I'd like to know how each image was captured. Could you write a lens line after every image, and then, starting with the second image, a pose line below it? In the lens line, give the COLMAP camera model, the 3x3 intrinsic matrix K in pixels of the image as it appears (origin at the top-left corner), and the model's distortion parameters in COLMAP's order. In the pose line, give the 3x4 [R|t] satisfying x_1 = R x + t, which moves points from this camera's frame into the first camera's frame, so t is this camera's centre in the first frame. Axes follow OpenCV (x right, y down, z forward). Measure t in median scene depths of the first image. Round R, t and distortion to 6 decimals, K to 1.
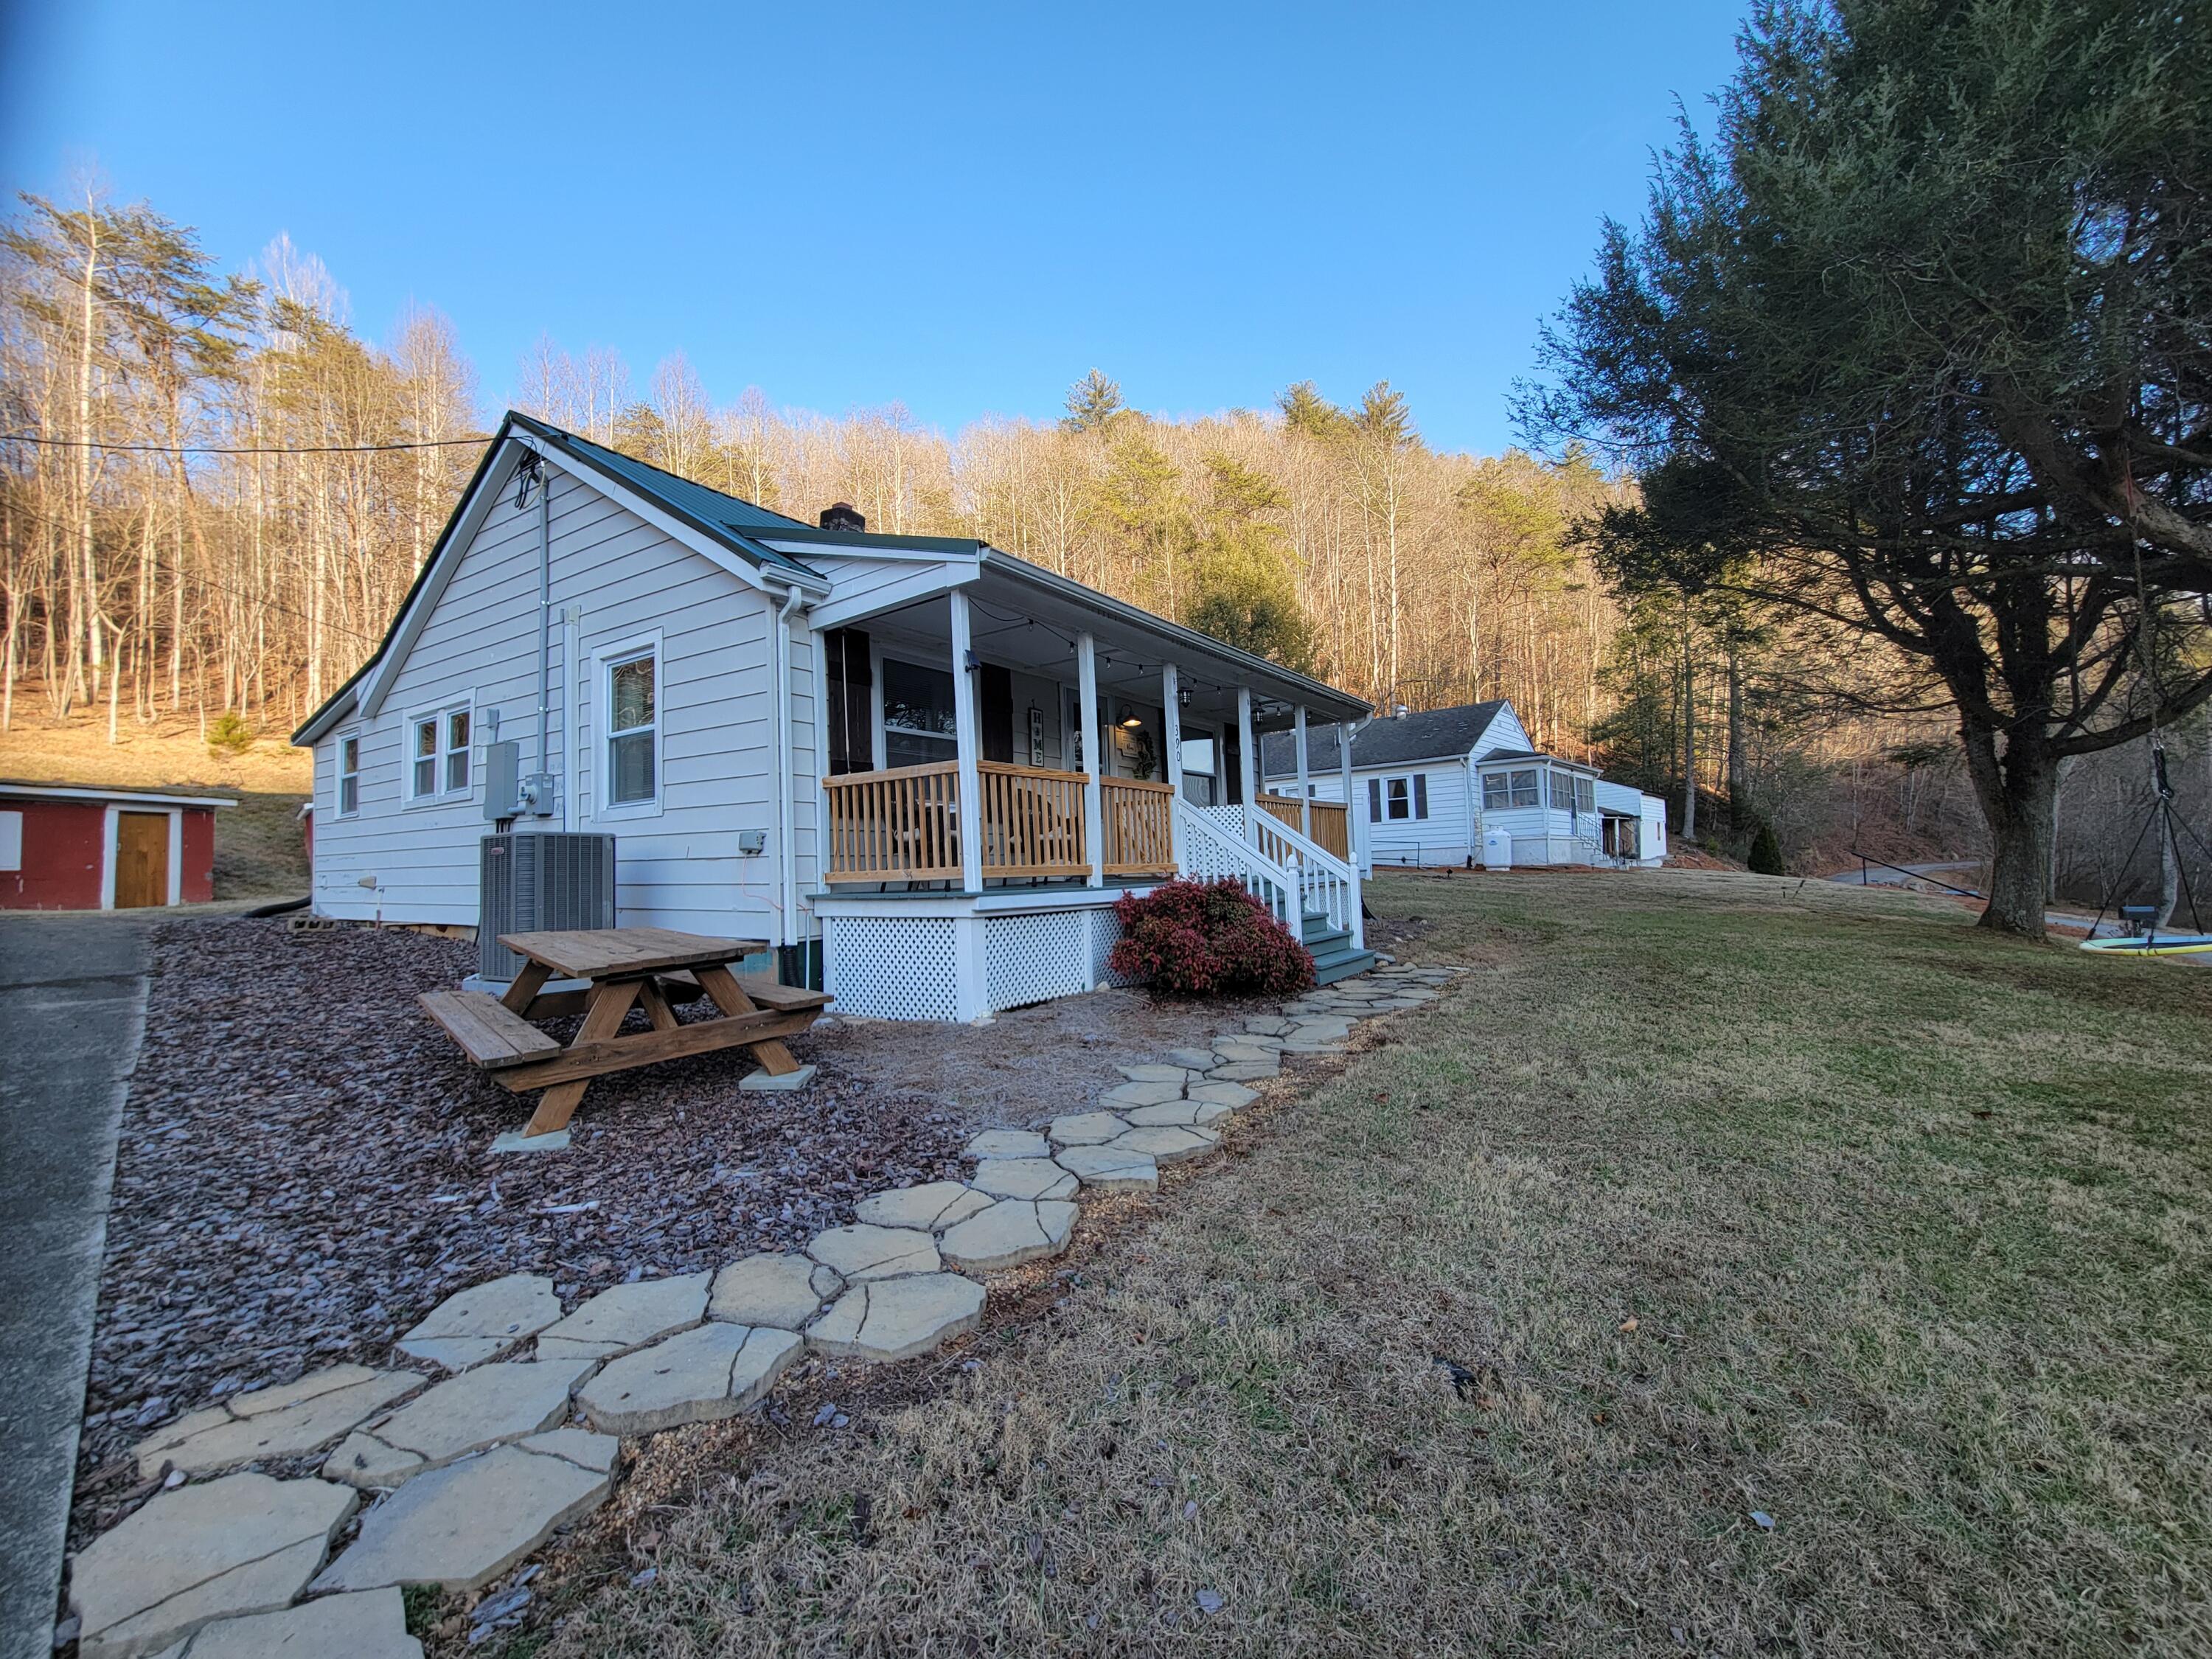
lens RADIAL K [[898.9, 0, 1106.0], [0, 898.9, 829.5], [0, 0, 1]] dist [-0.006771, 0.001988]
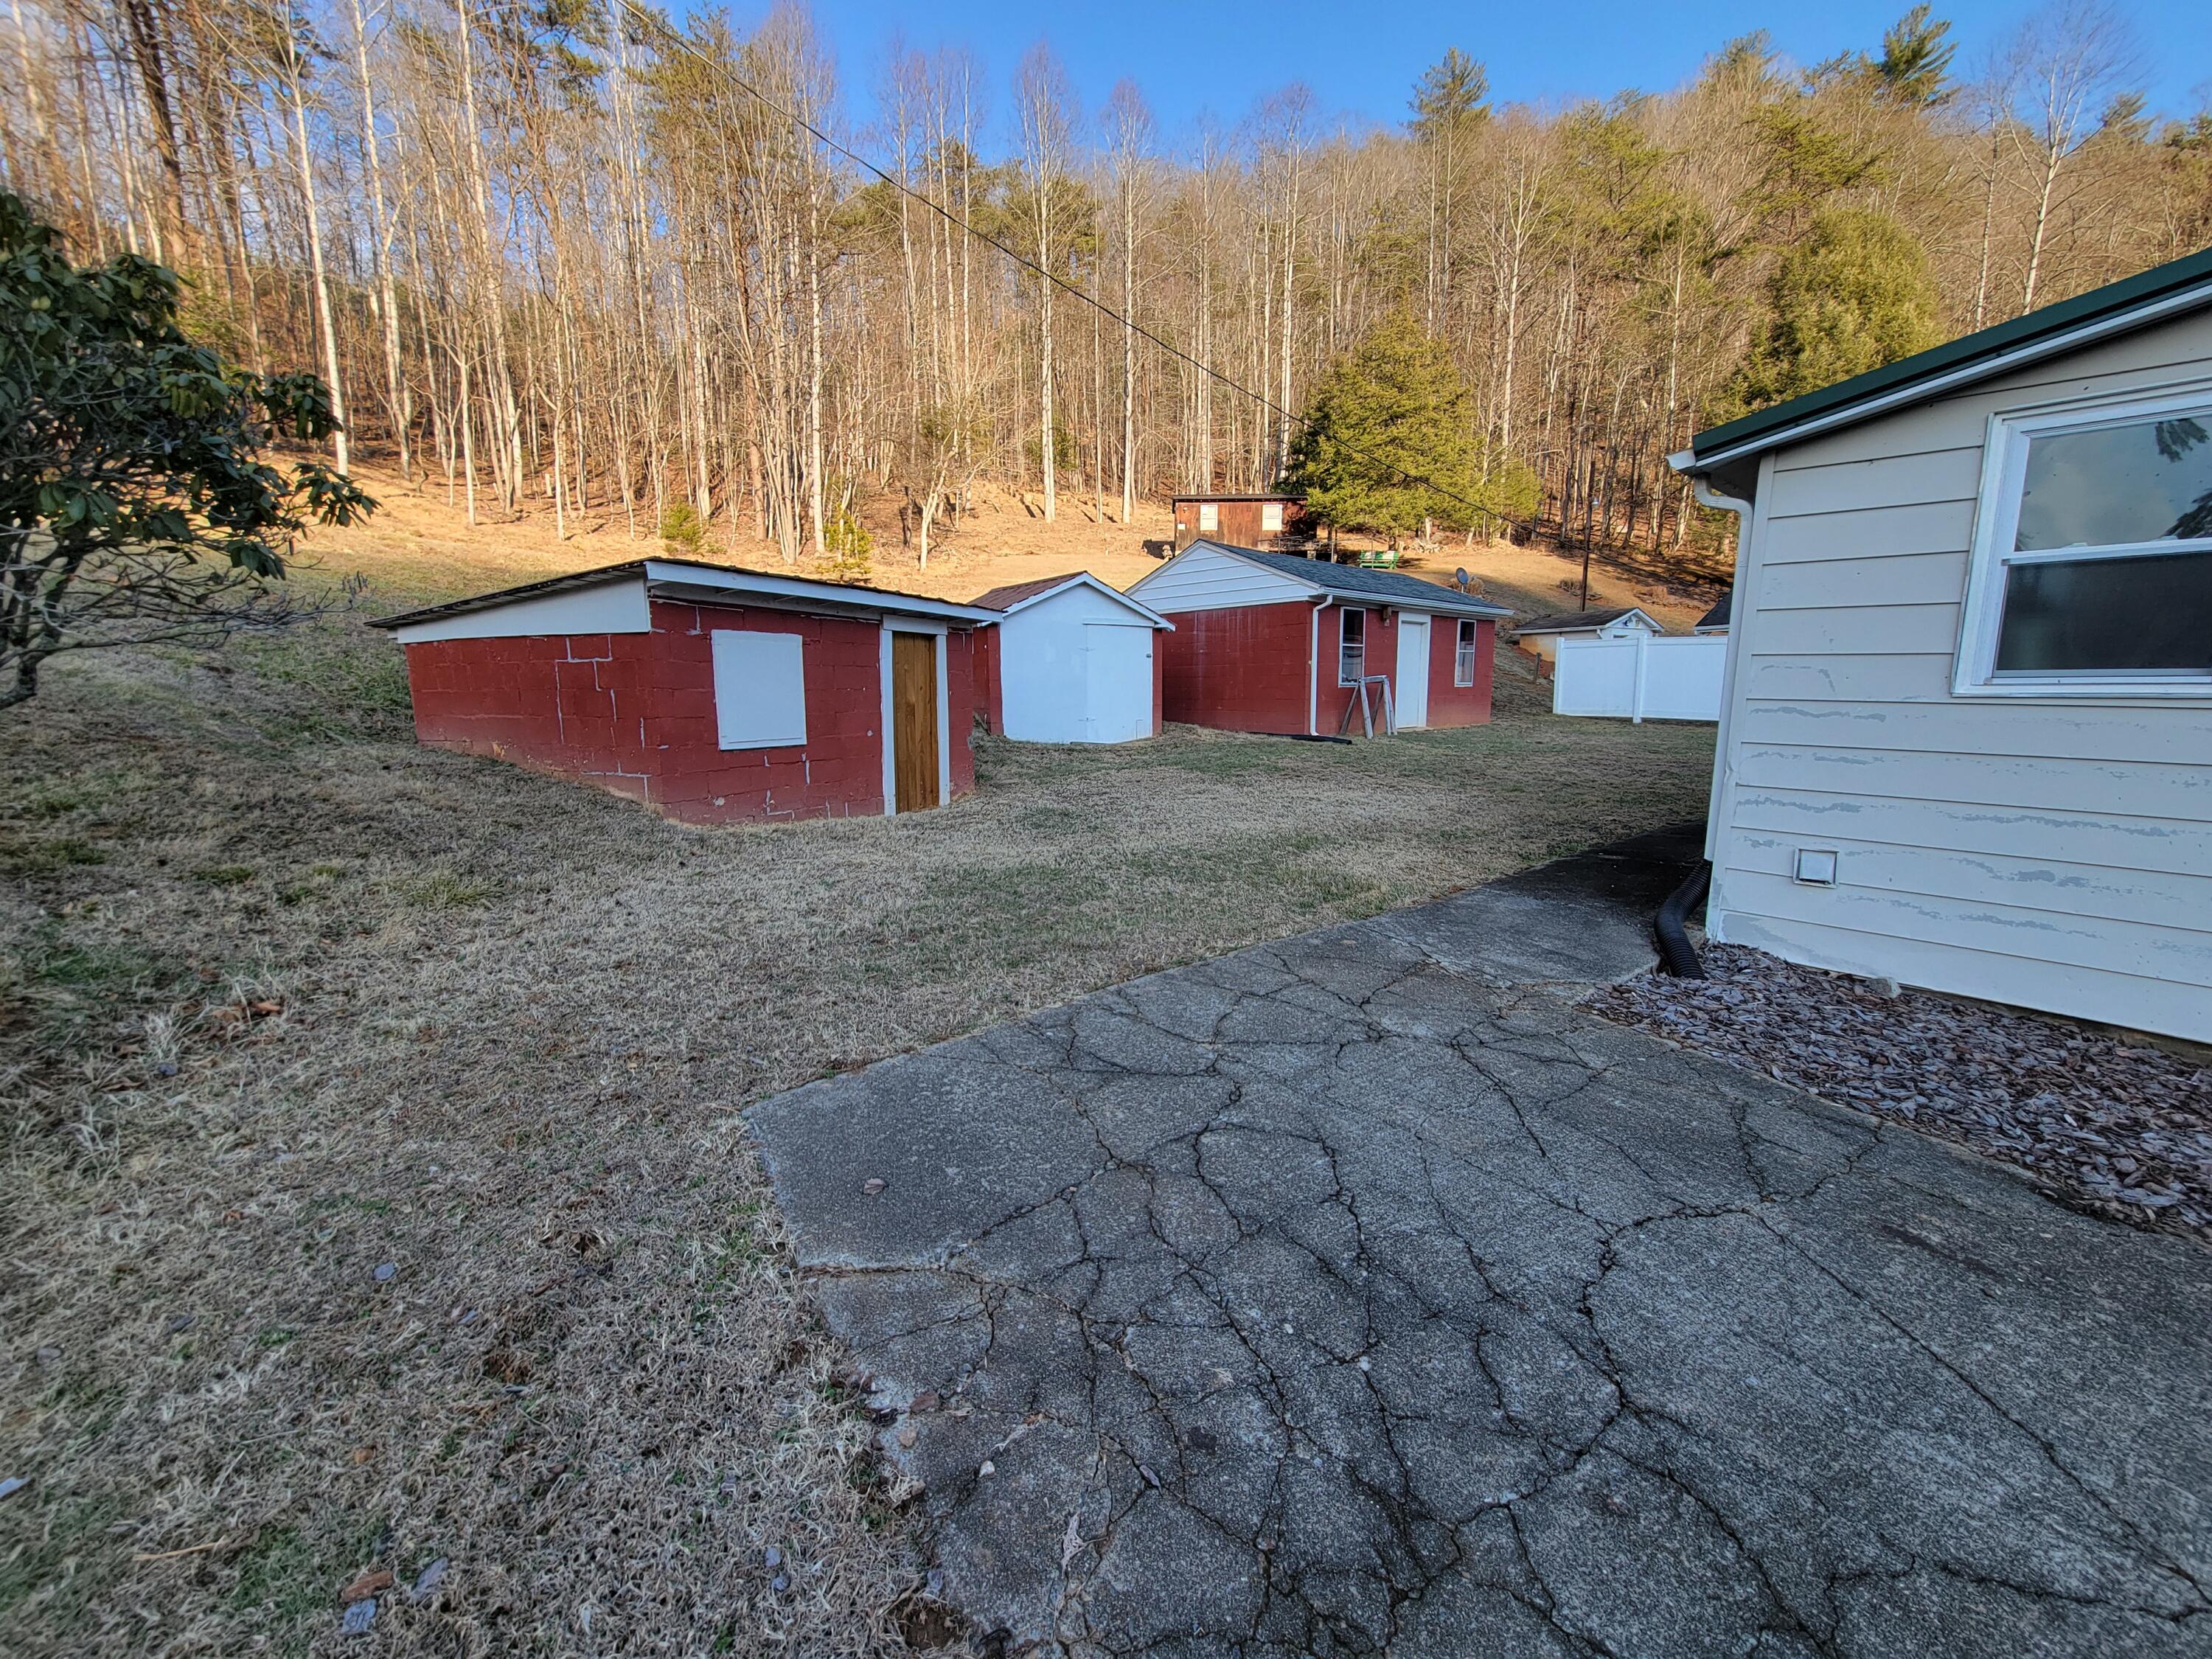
lens RADIAL K [[898.9, 0, 1106.0], [0, 898.9, 829.5], [0, 0, 1]] dist [-0.006771, 0.001988]
pose [[0.971675, 0.071512, -0.225241, -0.792973], [-0.022937, 0.977155, 0.211288, -0.021023], [0.235205, -0.200137, 0.951117, 0.446506]]
